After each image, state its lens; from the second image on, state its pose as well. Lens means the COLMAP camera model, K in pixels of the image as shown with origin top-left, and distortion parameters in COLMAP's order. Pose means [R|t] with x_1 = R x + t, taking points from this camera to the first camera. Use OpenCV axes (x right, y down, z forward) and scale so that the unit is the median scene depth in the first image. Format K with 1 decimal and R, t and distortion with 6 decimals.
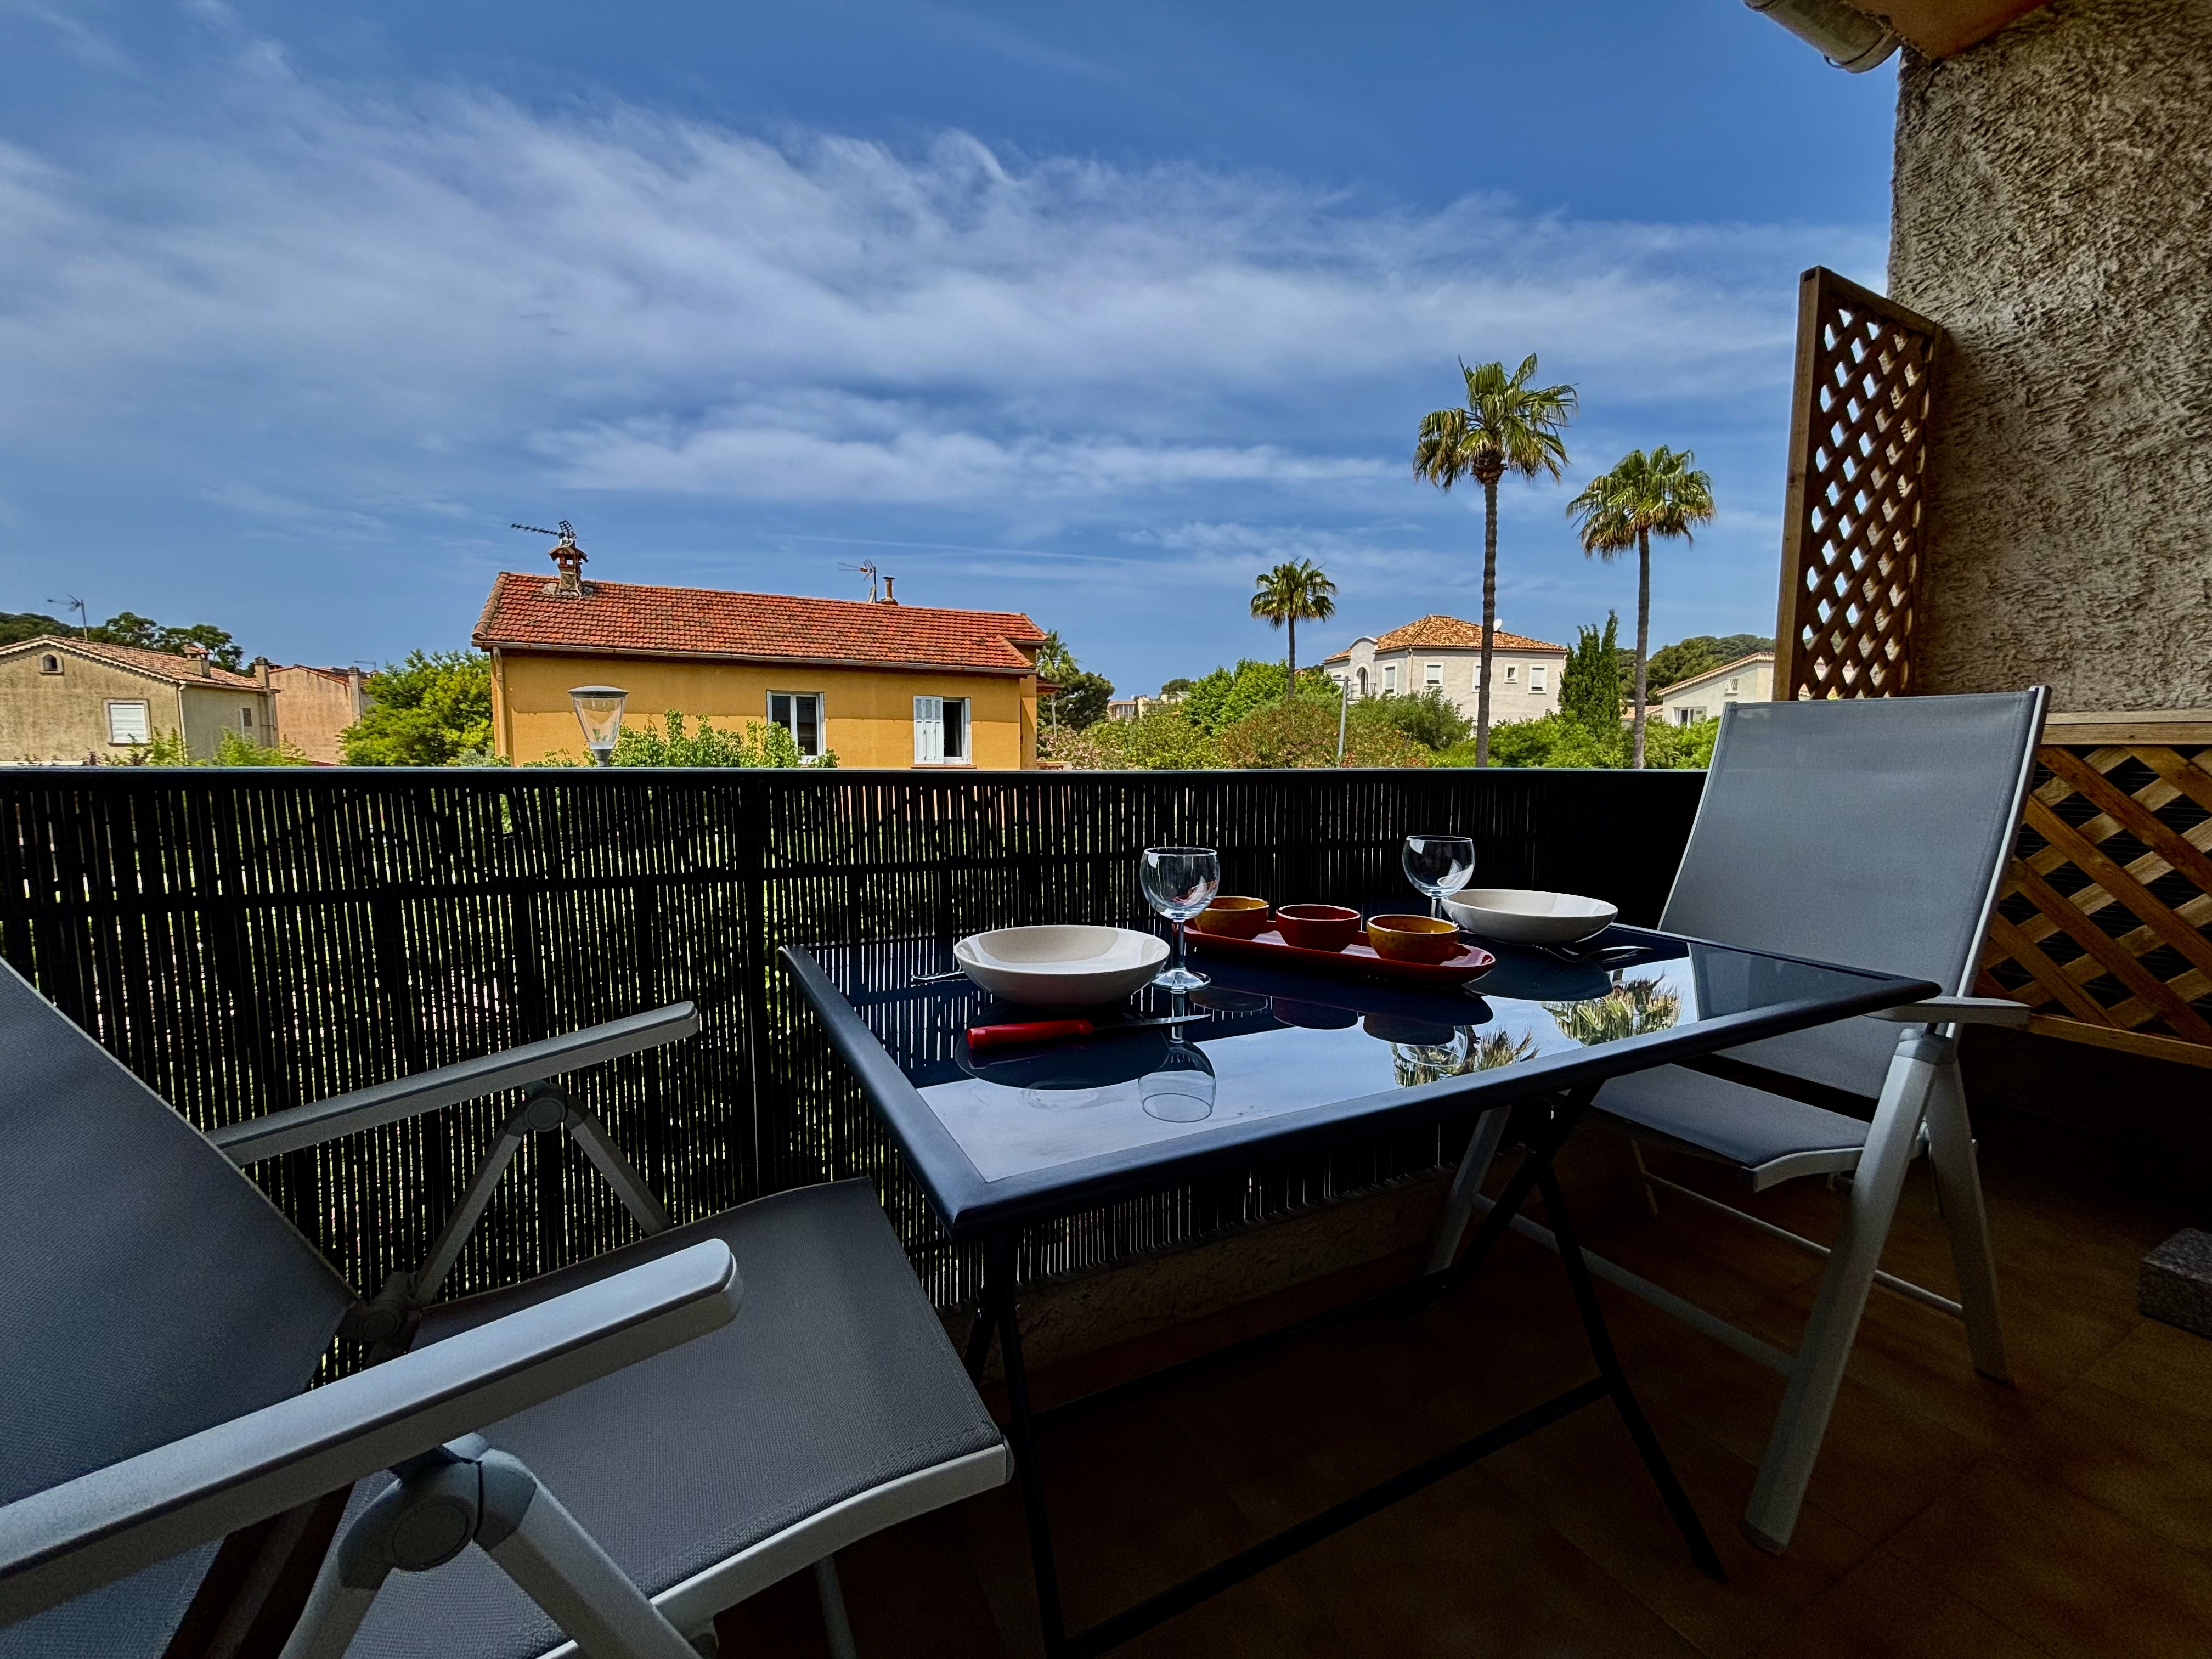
lens RADIAL K [[892.9, 0, 1099.7], [0, 892.9, 836.9], [0, 0, 1]] dist [0.001088, 0.000313]
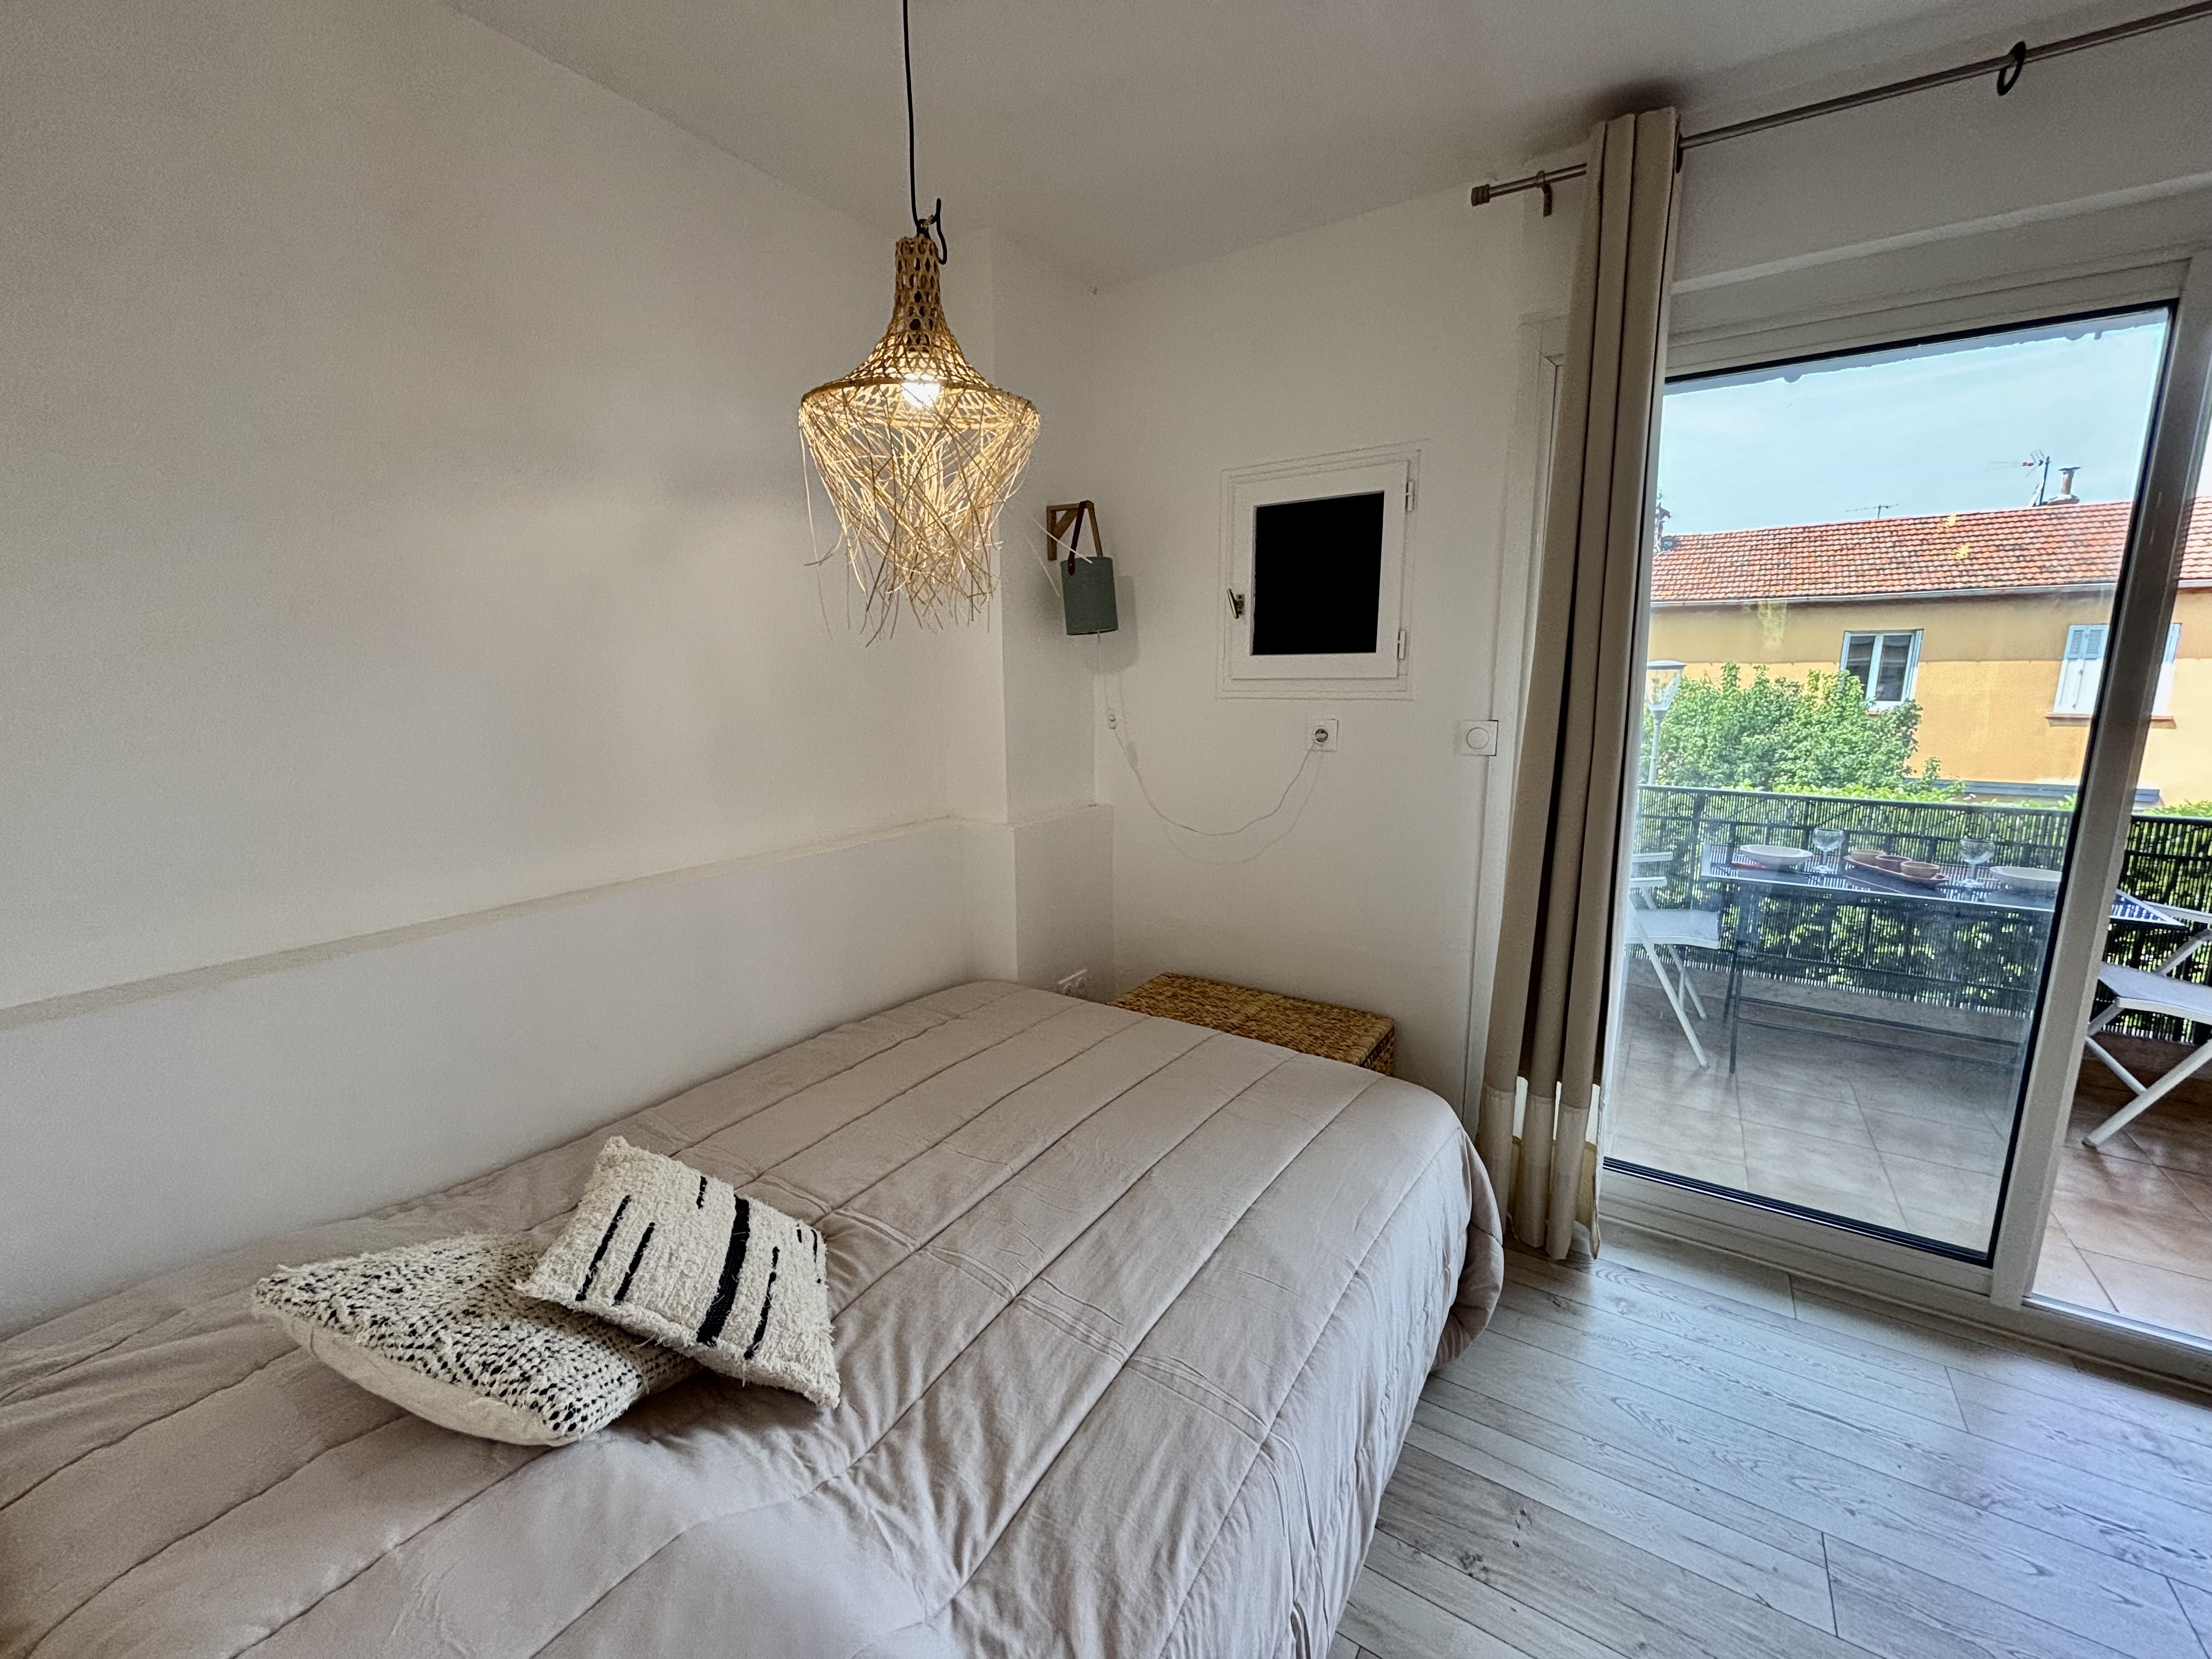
lens RADIAL K [[885.7, 0, 1111.0], [0, 885.7, 835.4], [0, 0, 1]] dist [0.002422, 0.000077]
pose [[0.493010, 0.141794, -0.858391, 0.033205], [-0.074939, 0.989884, 0.120474, -0.002272], [0.866790, 0.004932, 0.498649, -0.058579]]
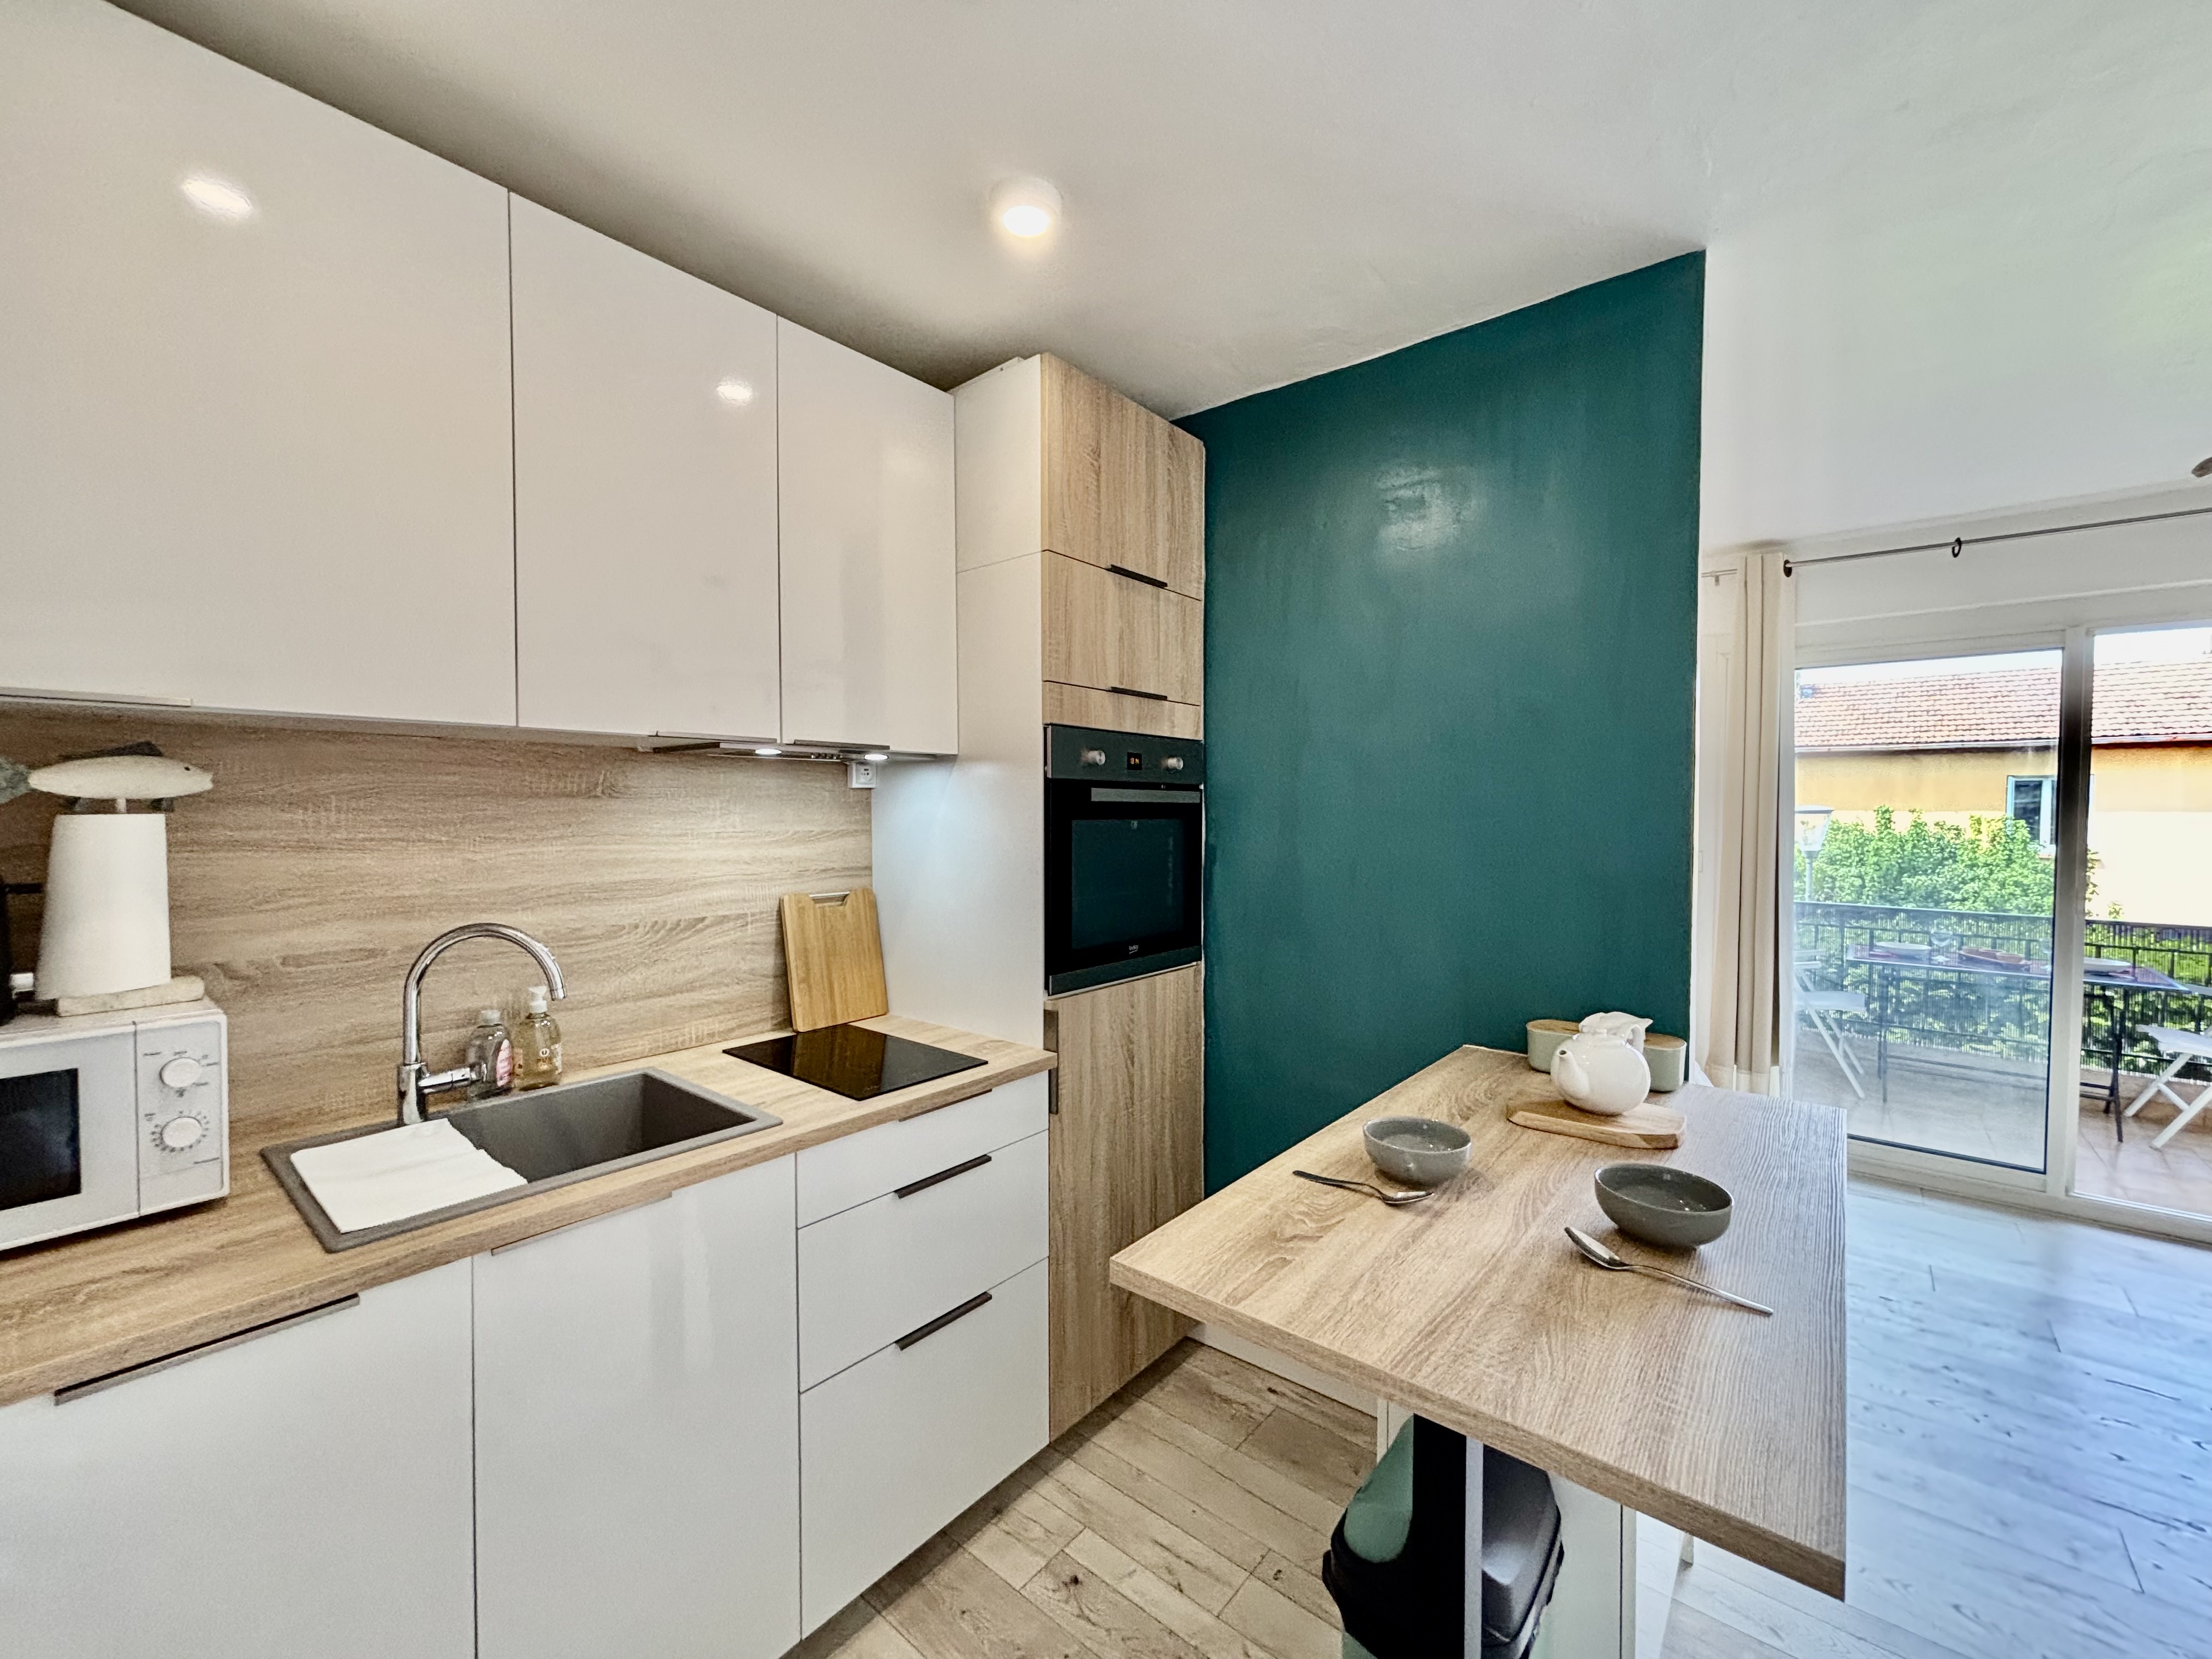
lens RADIAL K [[895.8, 0, 1102.0], [0, 895.8, 837.3], [0, 0, 1]] dist [0.006016, -0.000482]
pose [[0.384448, 0.015909, -0.923009, 0.059443], [-0.086097, 0.996111, -0.018691, 0.000886], [0.919123, 0.086654, 0.384323, -0.104099]]
